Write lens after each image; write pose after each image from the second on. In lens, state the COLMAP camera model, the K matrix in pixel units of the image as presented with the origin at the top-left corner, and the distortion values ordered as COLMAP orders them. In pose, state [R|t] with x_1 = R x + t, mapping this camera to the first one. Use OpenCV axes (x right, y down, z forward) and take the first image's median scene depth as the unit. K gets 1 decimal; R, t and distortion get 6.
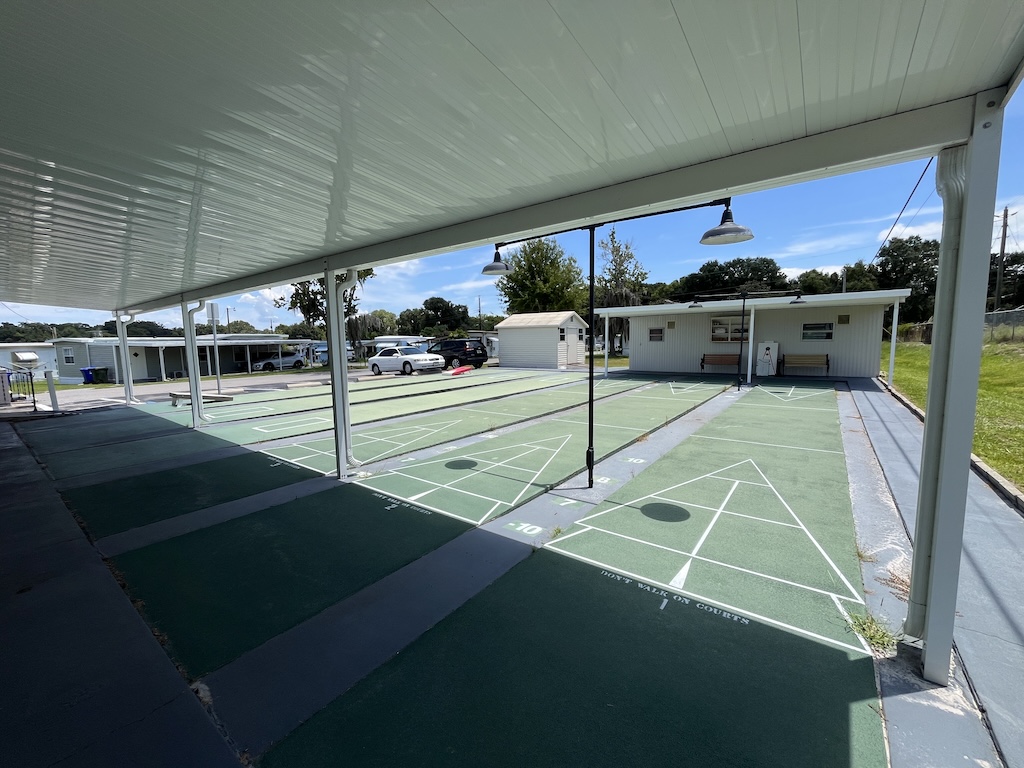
lens RADIAL K [[413.3, 0, 512.0], [0, 413.3, 384.0], [0, 0, 1]] dist [-0.000937, -0.000103]
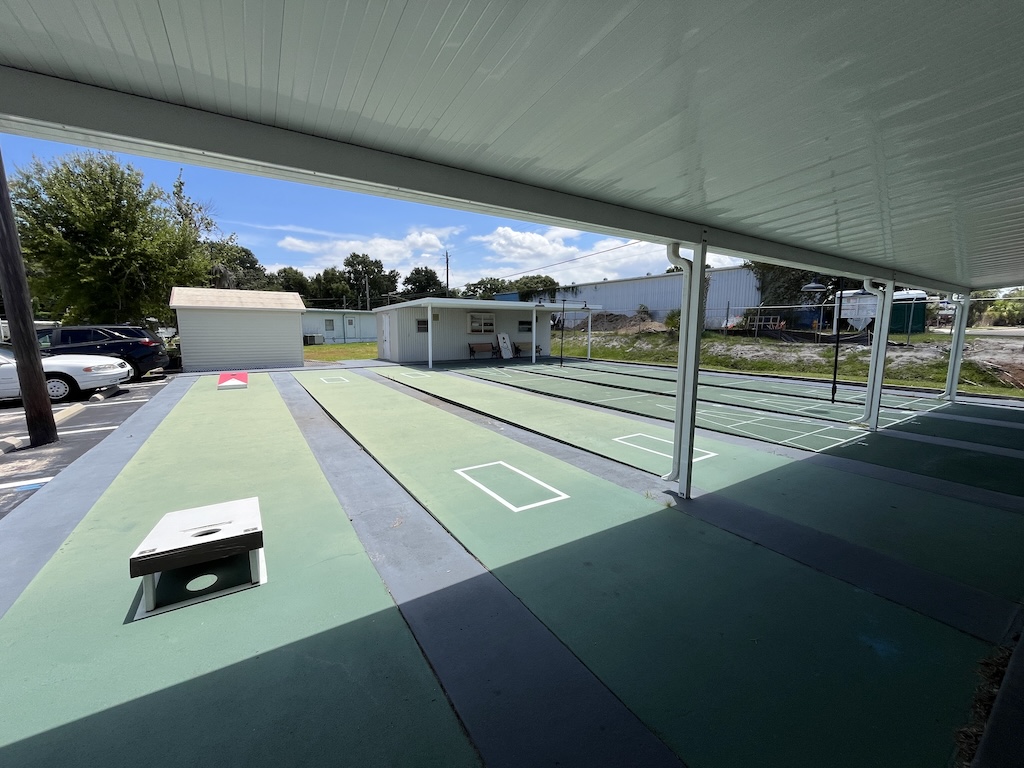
lens RADIAL K [[413.3, 0, 512.0], [0, 413.3, 384.0], [0, 0, 1]] dist [-0.000937, -0.000103]
pose [[0.346894, -0.108424, 0.931616, -0.550058], [0.091297, 0.992482, 0.081512, -0.038776], [-0.933450, 0.056778, 0.354184, 0.431536]]
